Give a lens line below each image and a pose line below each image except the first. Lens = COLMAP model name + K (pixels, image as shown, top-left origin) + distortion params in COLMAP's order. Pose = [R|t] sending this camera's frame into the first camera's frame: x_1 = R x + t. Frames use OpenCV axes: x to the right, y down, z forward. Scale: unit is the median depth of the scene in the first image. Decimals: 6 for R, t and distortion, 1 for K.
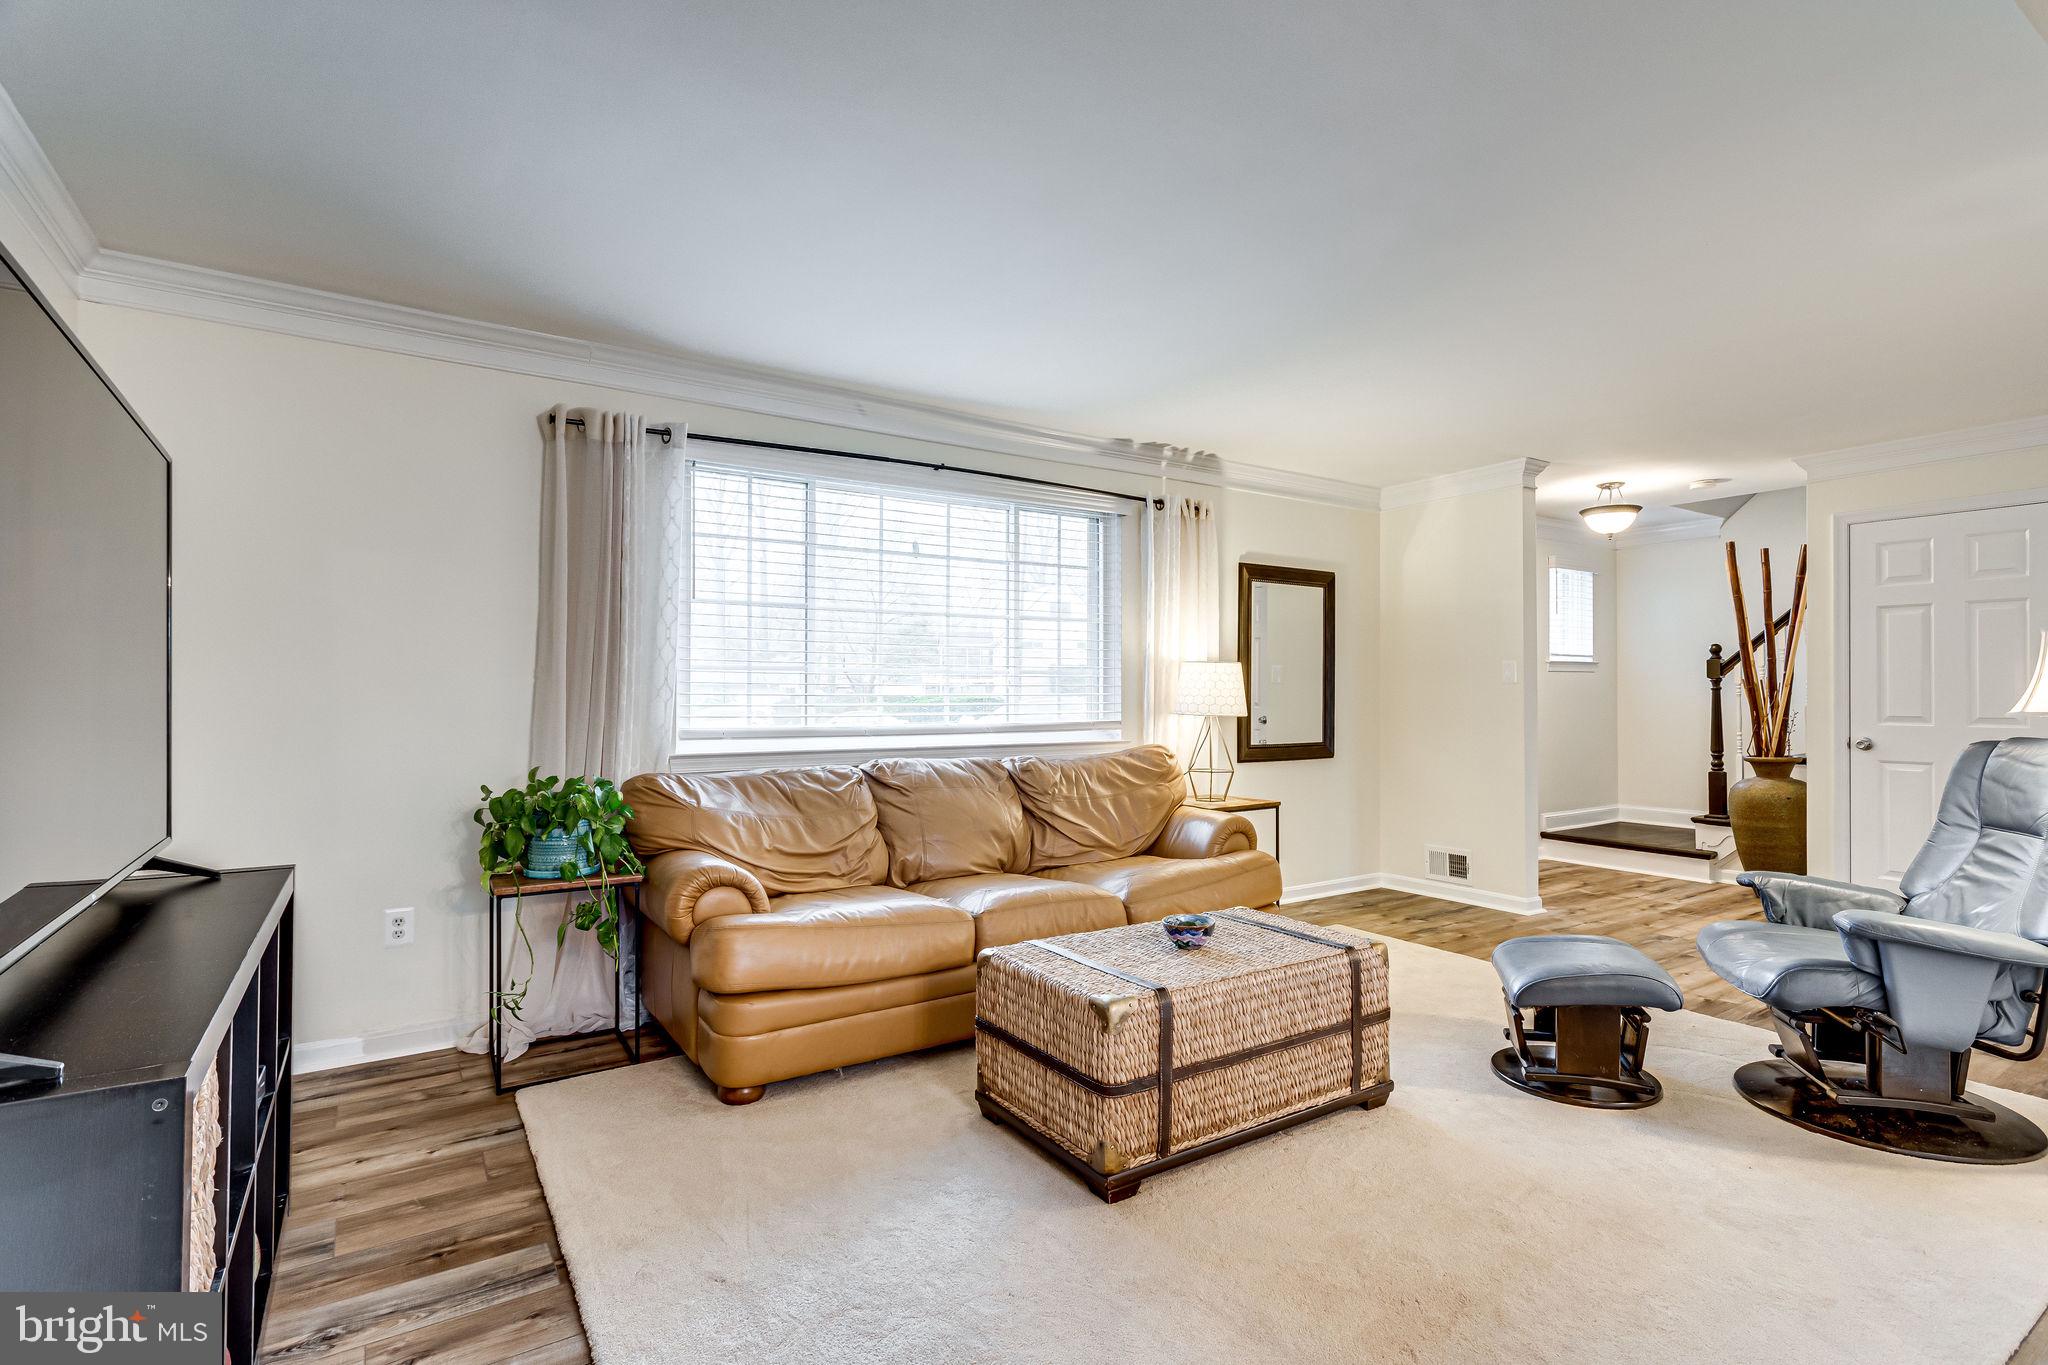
lens RADIAL K [[986.0, 0, 1028.4], [0, 986.0, 685.8], [0, 0, 1]] dist [-0.000906, 0.000947]
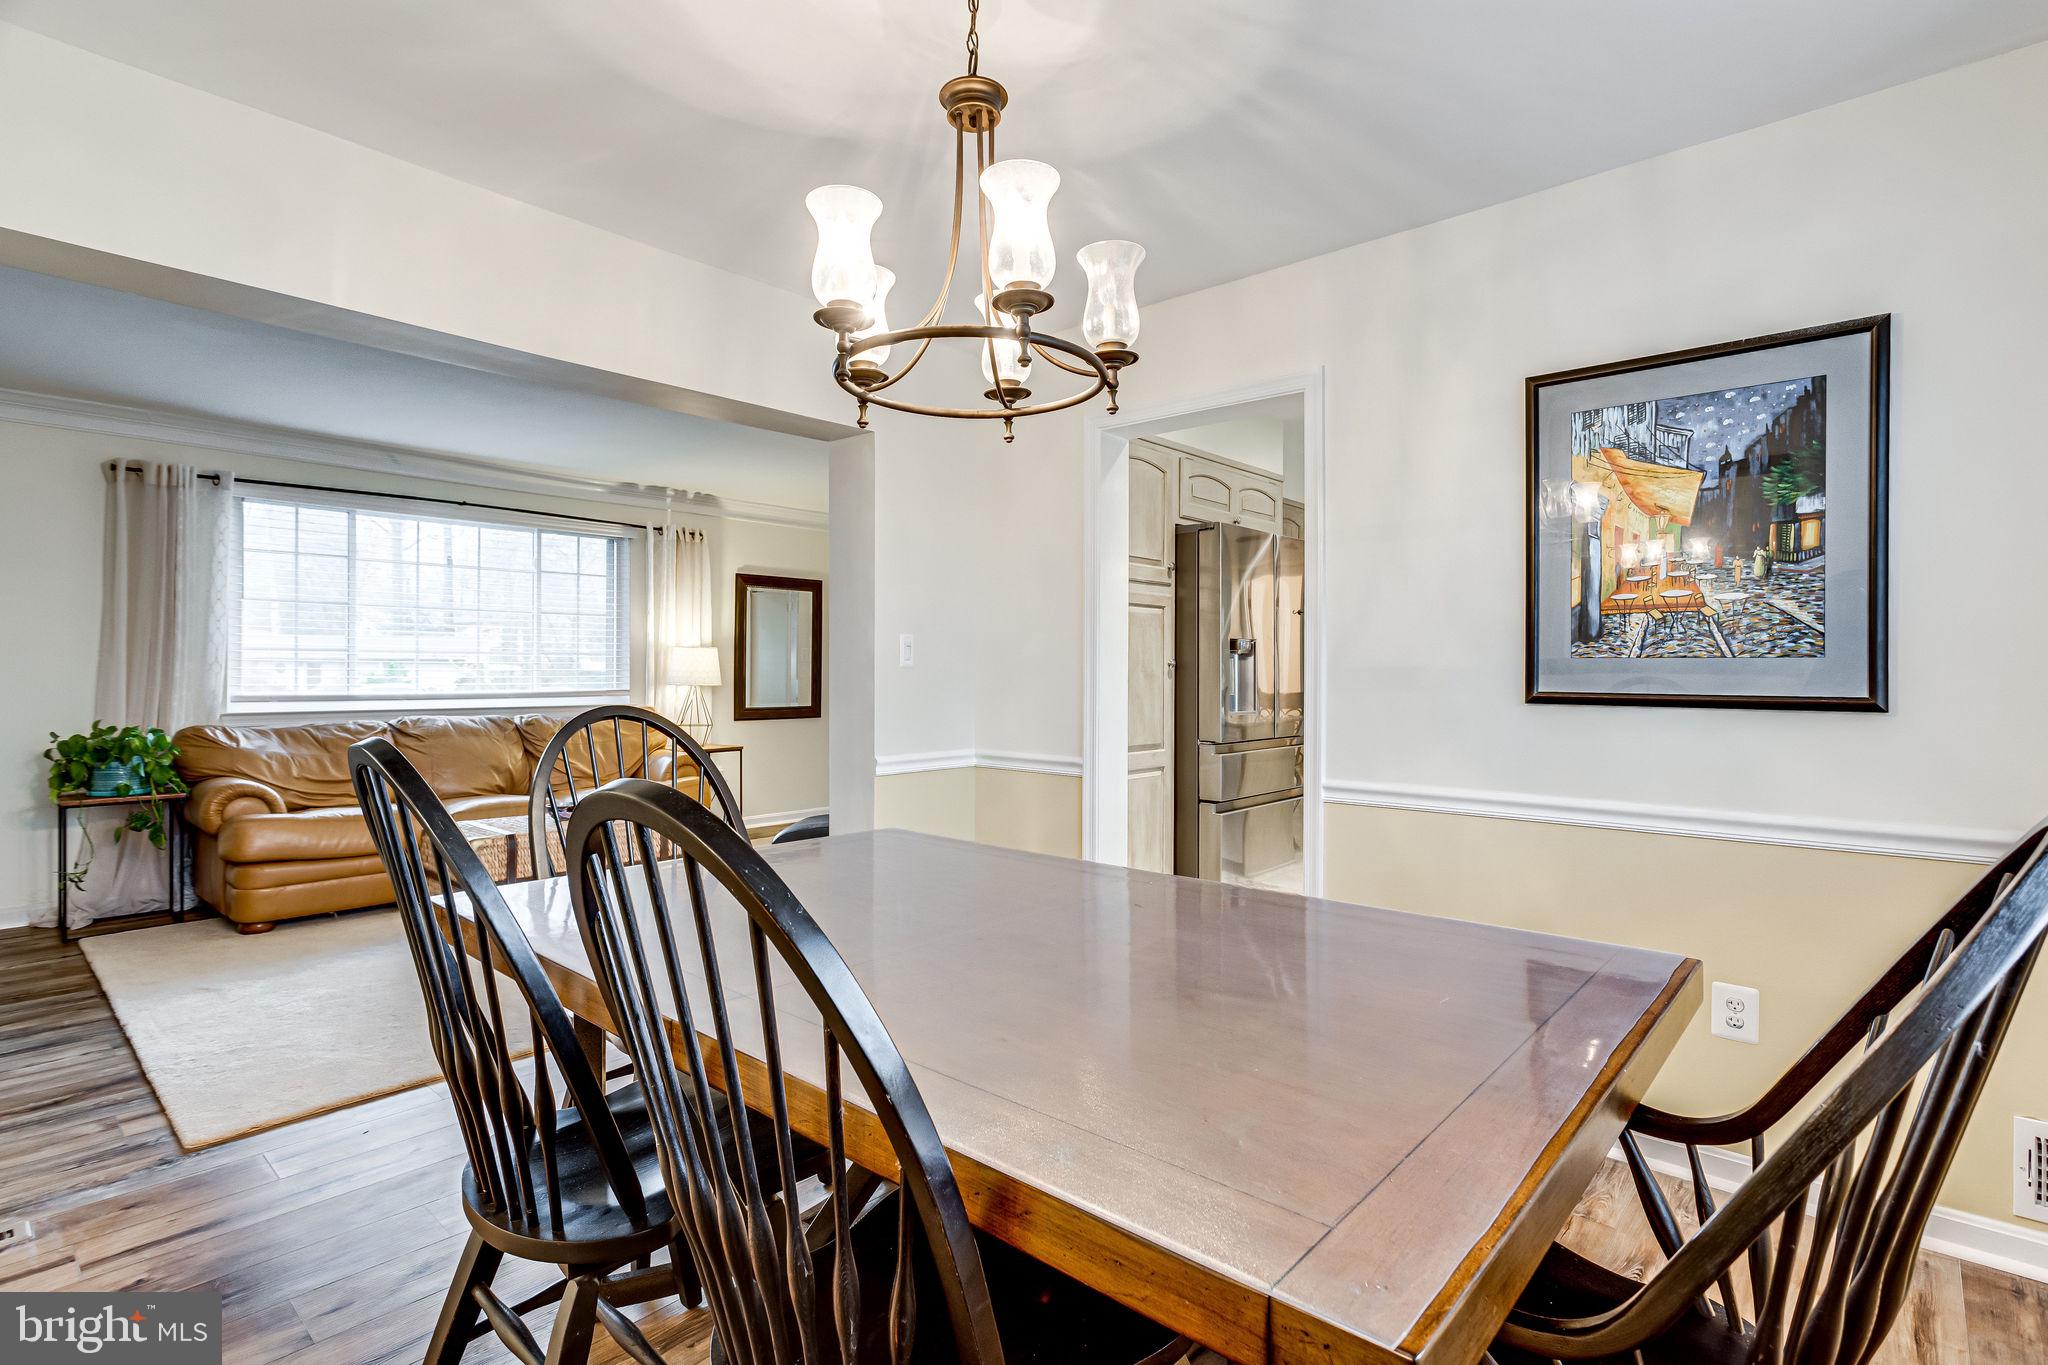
lens RADIAL K [[986.0, 0, 1021.3], [0, 986.0, 673.4], [0, 0, 1]] dist [-0.000906, 0.000947]
pose [[0.967006, 0.000686, 0.254754, 0.381887], [-0.002801, 0.999965, 0.007940, 0.001057], [-0.254739, -0.008392, 0.966973, -0.638145]]
